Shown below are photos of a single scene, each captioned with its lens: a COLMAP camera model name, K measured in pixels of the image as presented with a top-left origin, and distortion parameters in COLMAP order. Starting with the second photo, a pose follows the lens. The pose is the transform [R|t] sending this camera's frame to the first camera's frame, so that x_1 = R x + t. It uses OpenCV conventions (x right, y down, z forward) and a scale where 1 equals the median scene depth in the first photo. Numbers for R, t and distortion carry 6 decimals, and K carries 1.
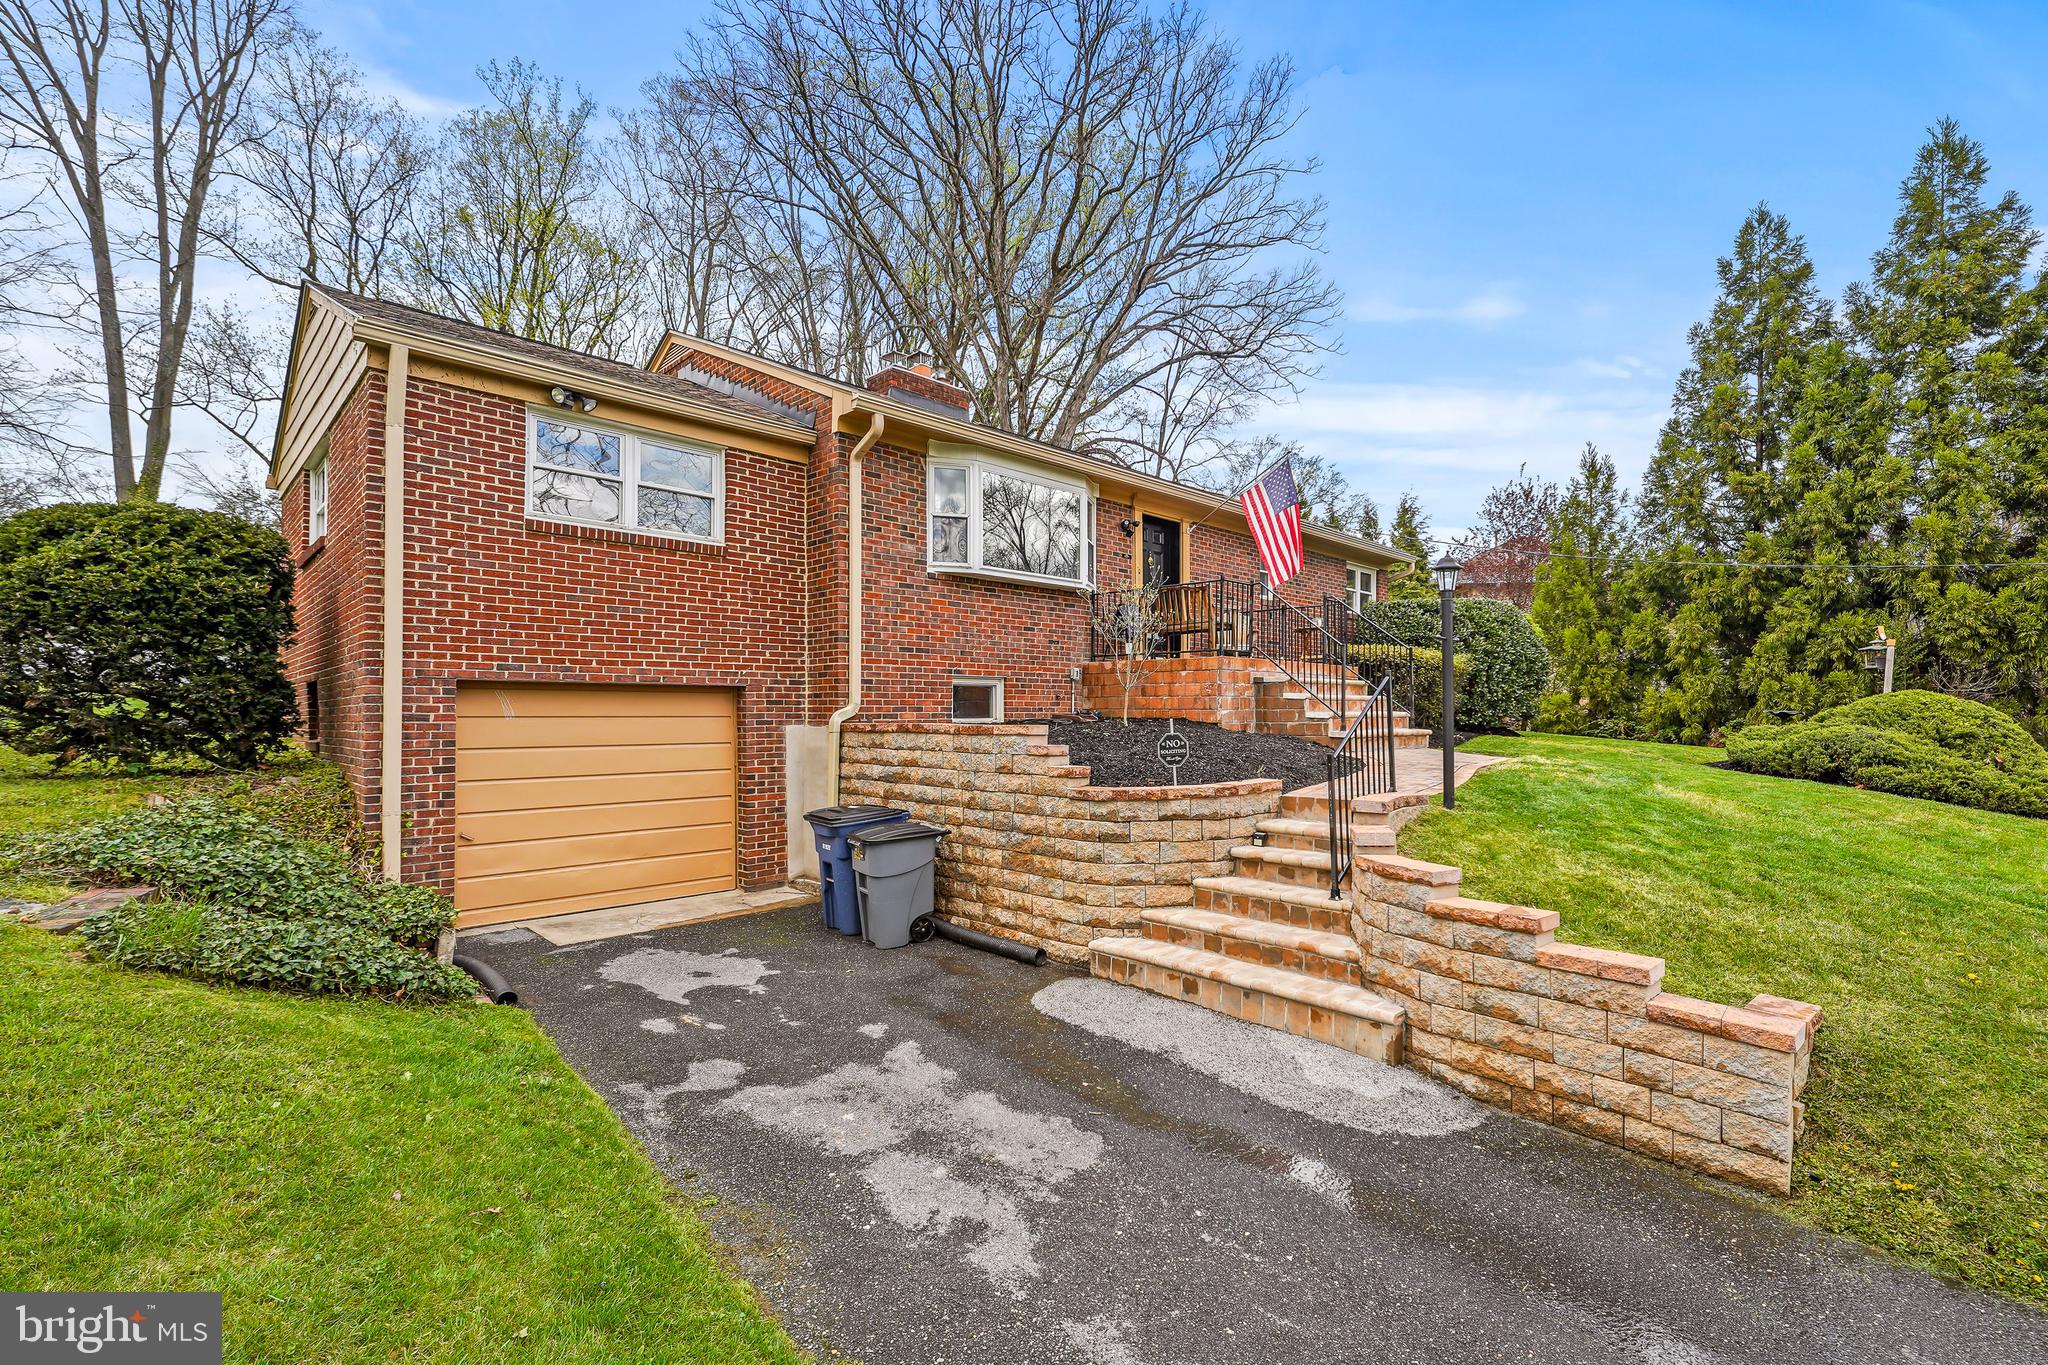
lens RADIAL K [[890.7, 0, 988.1], [0, 890.7, 708.8], [0, 0, 1]] dist [-0.002805, 0.000591]
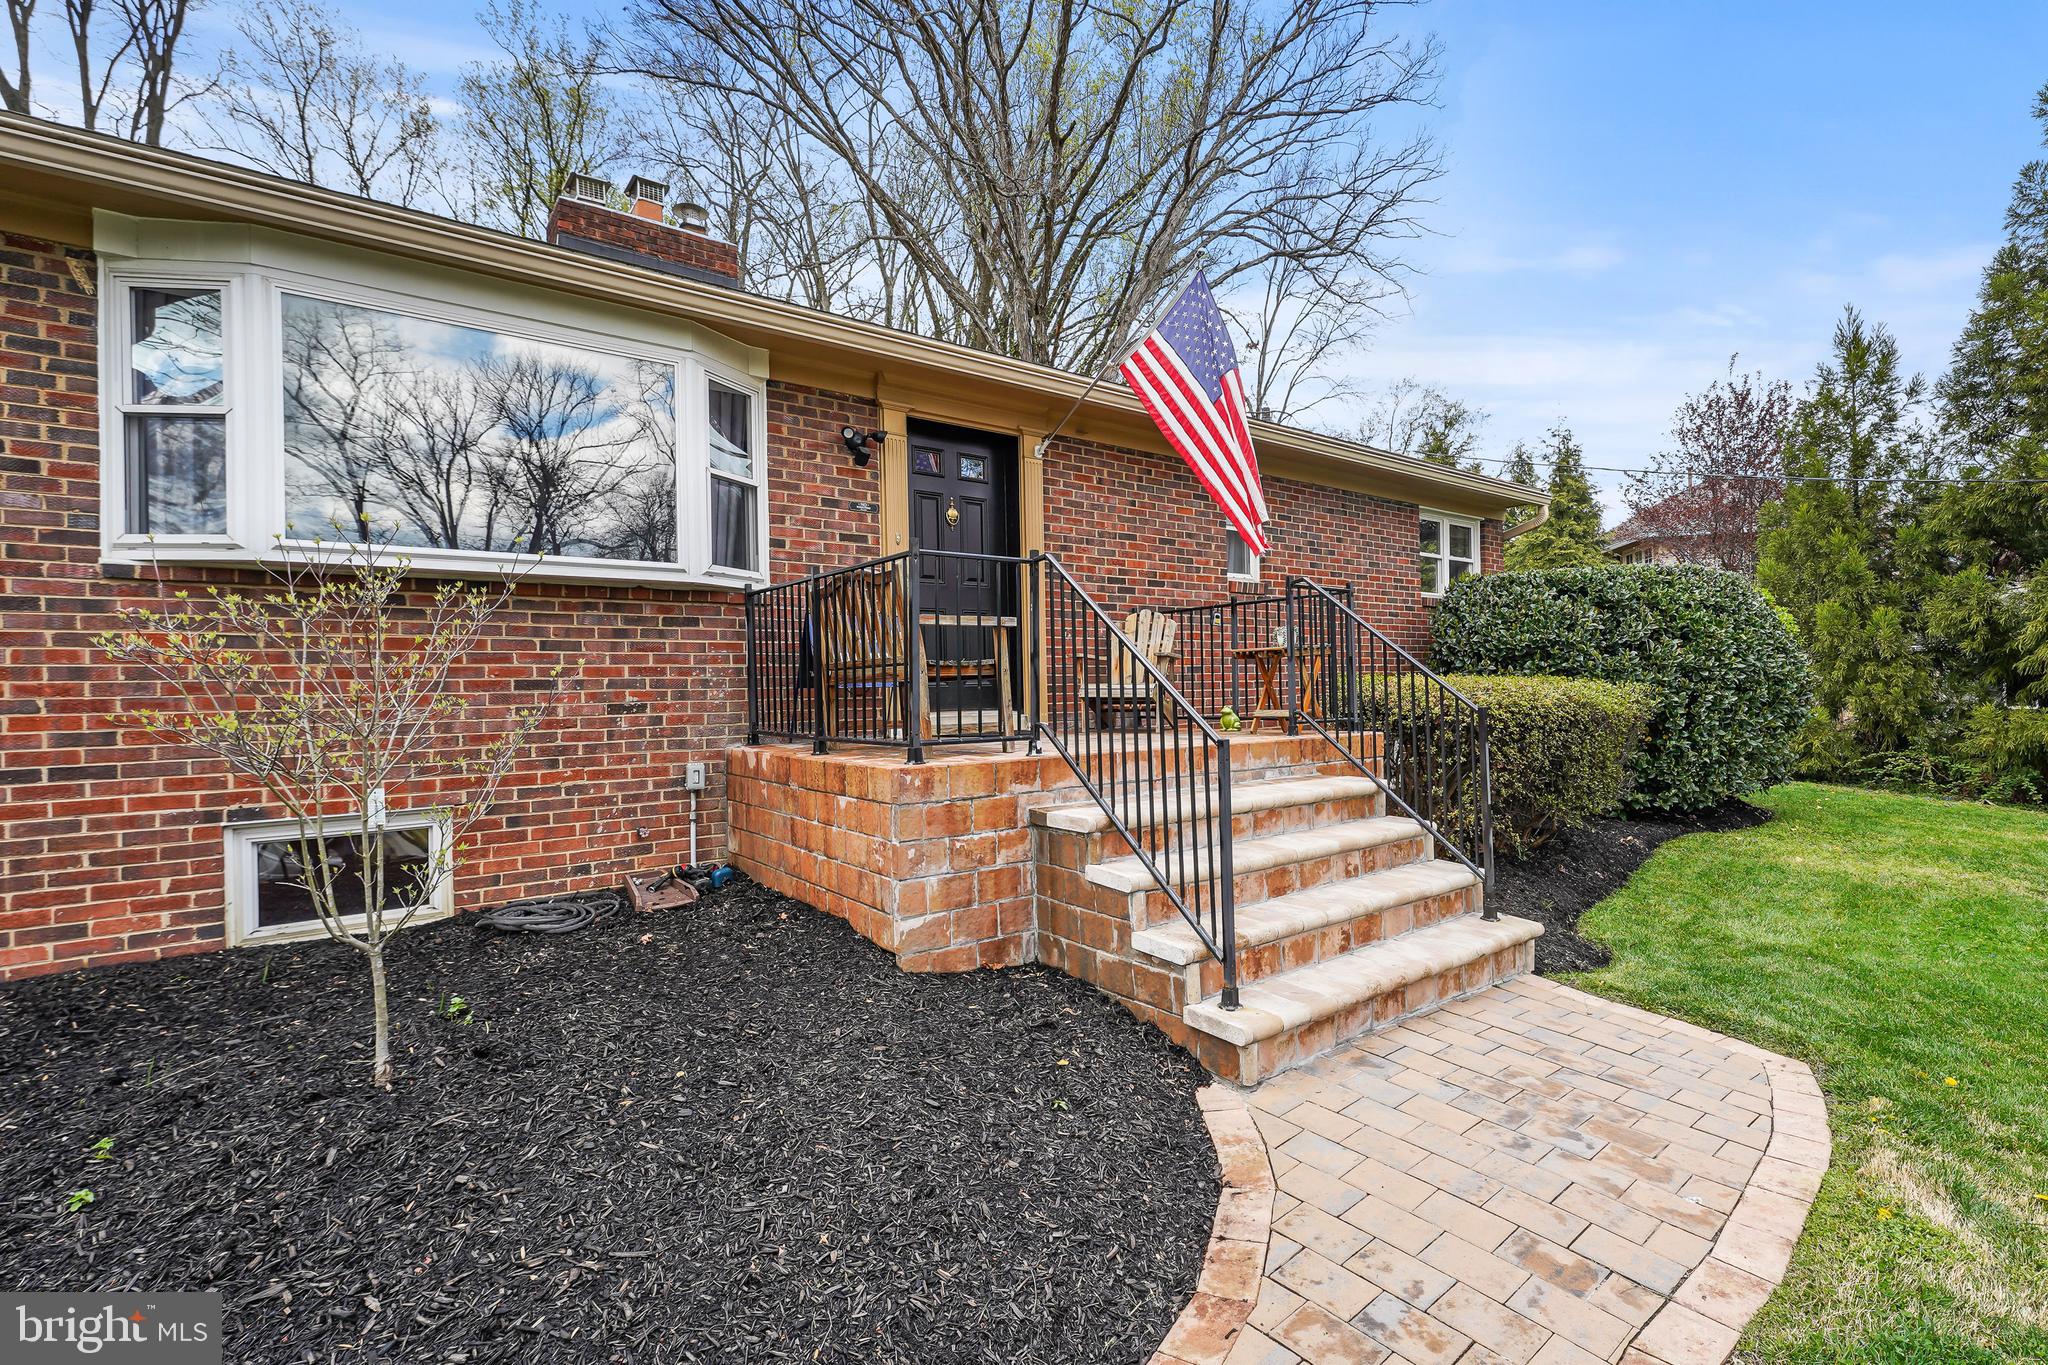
lens RADIAL K [[890.7, 0, 1045.2], [0, 890.7, 688.0], [0, 0, 1]] dist [-0.002805, 0.000591]
pose [[0.994050, -0.021519, -0.106777, 0.183242], [0.021982, 0.999753, 0.003166, -0.046135], [0.106683, -0.005495, 0.994278, 0.333743]]
